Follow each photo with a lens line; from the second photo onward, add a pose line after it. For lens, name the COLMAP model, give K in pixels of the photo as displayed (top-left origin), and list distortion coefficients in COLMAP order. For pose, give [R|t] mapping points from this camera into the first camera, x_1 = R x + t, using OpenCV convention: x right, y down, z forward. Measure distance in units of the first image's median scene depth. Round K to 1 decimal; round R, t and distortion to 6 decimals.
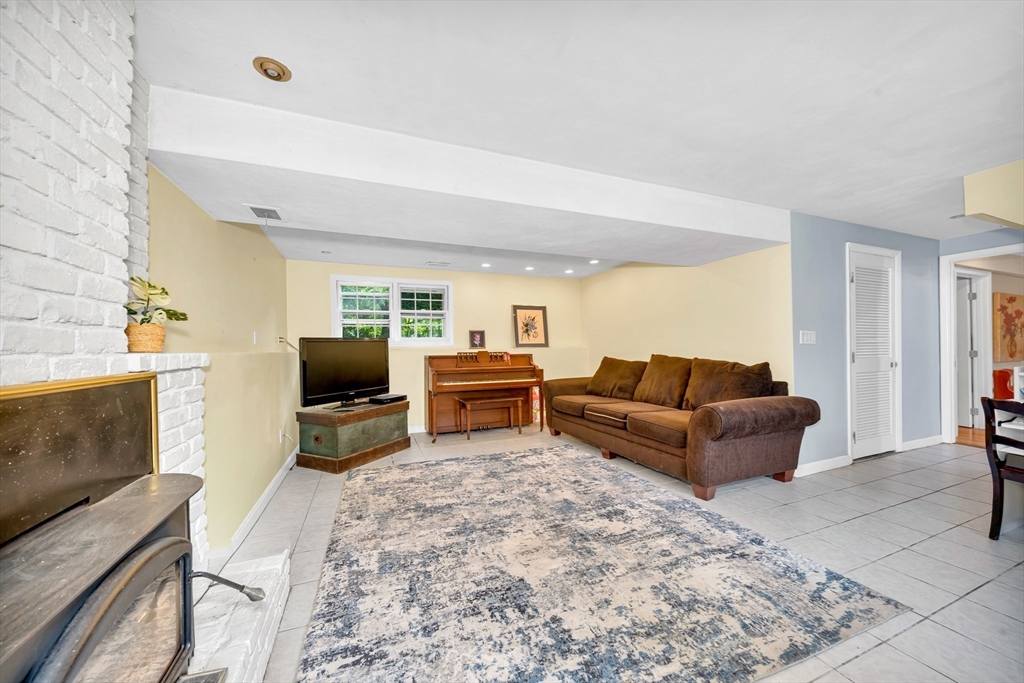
lens RADIAL K [[371.0, 0, 518.3], [0, 371.0, 348.2], [0, 0, 1]] dist [0.006667, -0.004530]
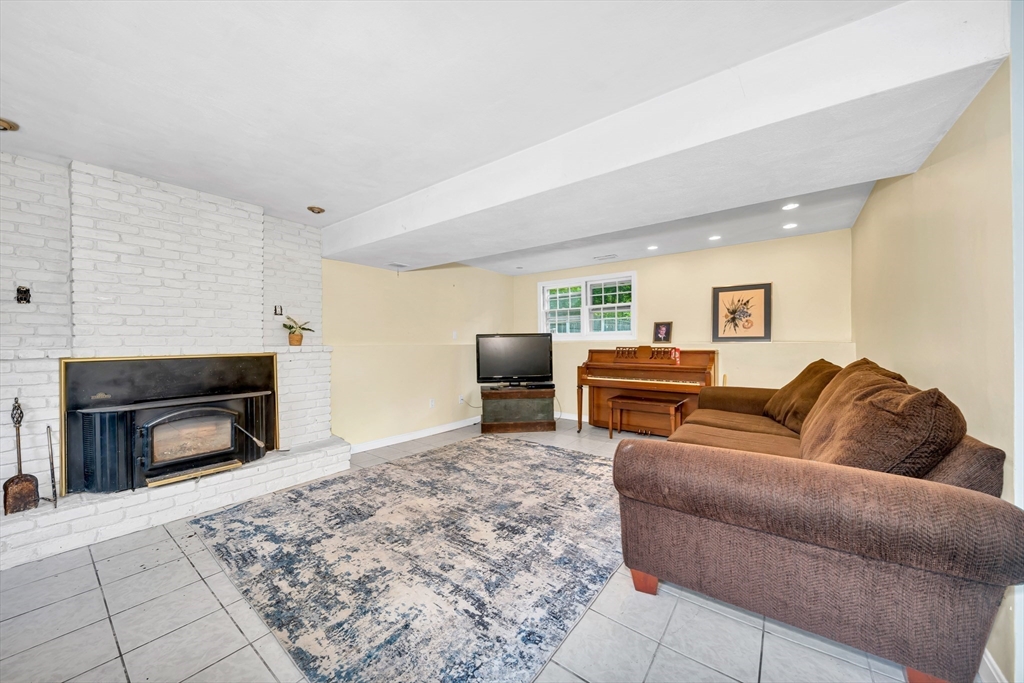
lens RADIAL K [[371.0, 0, 504.3], [0, 371.0, 342.8], [0, 0, 1]] dist [0.006667, -0.004530]
pose [[0.500225, 0.011773, -0.865816, 0.961638], [-0.001809, 0.999920, 0.012551, -0.018686], [0.865894, -0.004712, 0.500206, 0.500985]]
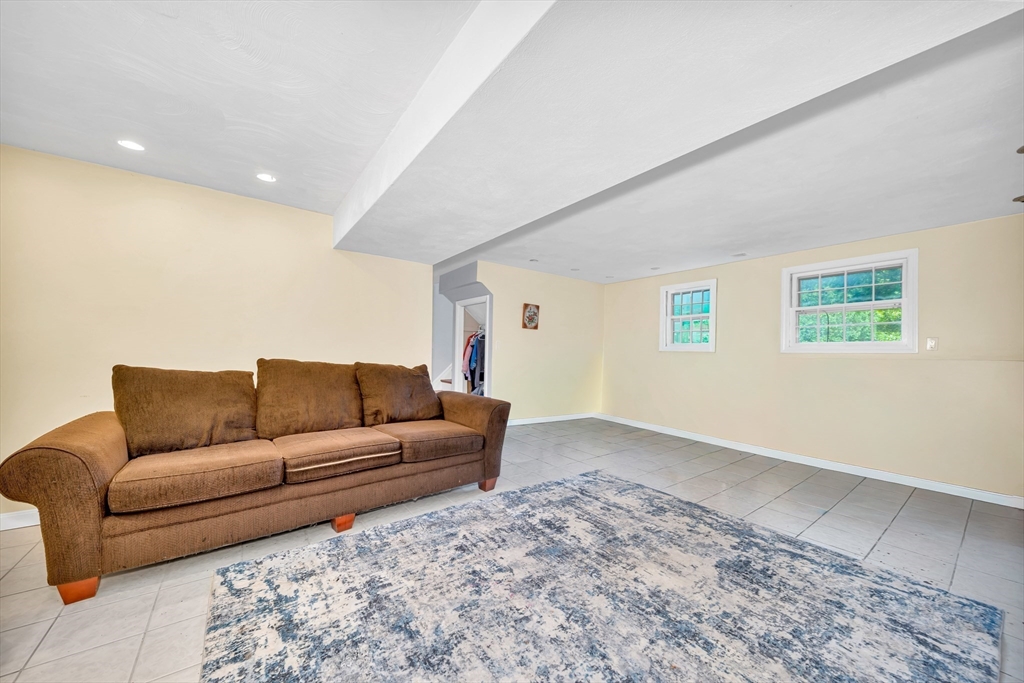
lens RADIAL K [[371.0, 0, 512.7], [0, 371.0, 338.9], [0, 0, 1]] dist [0.006667, -0.004530]
pose [[-0.255887, 0.037771, 0.965968, -0.623944], [-0.014367, 0.998977, -0.042867, 0.005235], [-0.966600, -0.024847, -0.255083, 1.269275]]
